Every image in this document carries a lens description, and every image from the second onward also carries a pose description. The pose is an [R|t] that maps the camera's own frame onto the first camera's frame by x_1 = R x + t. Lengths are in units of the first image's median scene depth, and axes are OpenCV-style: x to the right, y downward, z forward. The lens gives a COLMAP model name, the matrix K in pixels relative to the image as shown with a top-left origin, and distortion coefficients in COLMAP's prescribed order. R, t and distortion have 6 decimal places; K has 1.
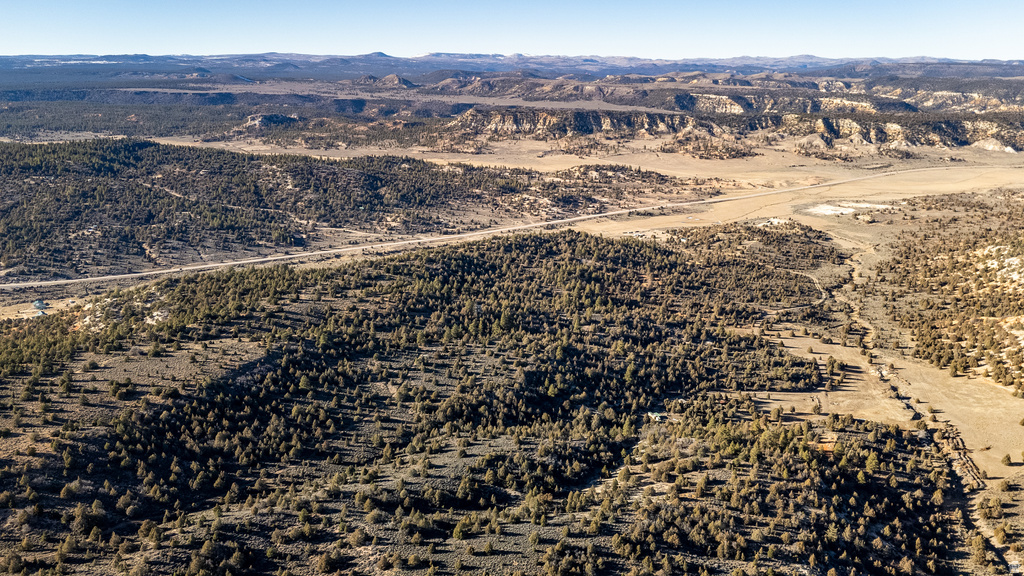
lens RADIAL K [[735.3, 0, 512.0], [0, 735.3, 288.0], [0, 0, 1]] dist [0.073757, -0.057069]
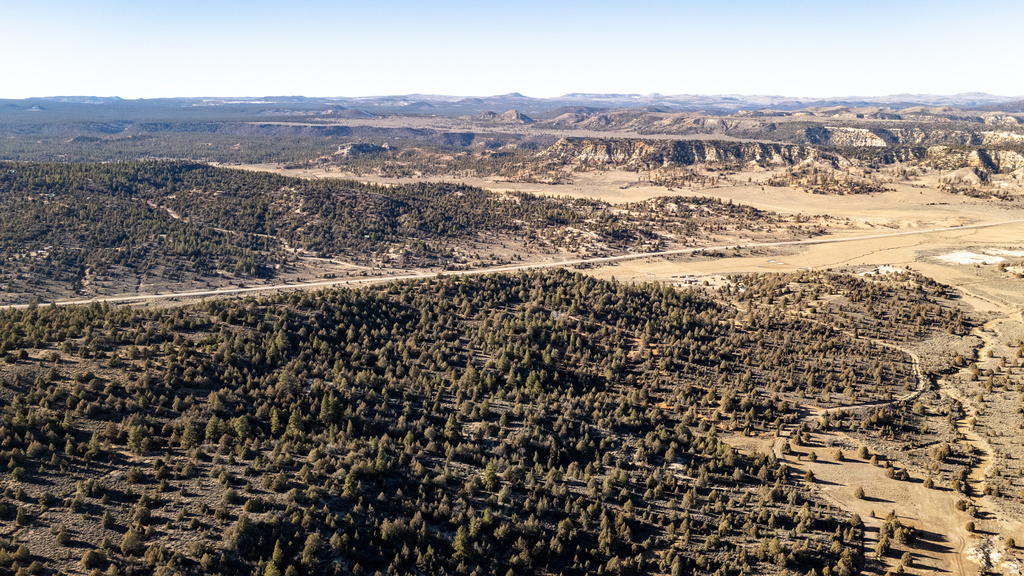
lens RADIAL K [[735.3, 0, 512.0], [0, 735.3, 288.0], [0, 0, 1]] dist [0.073757, -0.057069]
pose [[0.983784, 0.041506, -0.174488, 0.080351], [-0.050319, 0.997655, -0.046391, -0.011899], [0.172154, 0.054419, 0.983566, 0.131156]]
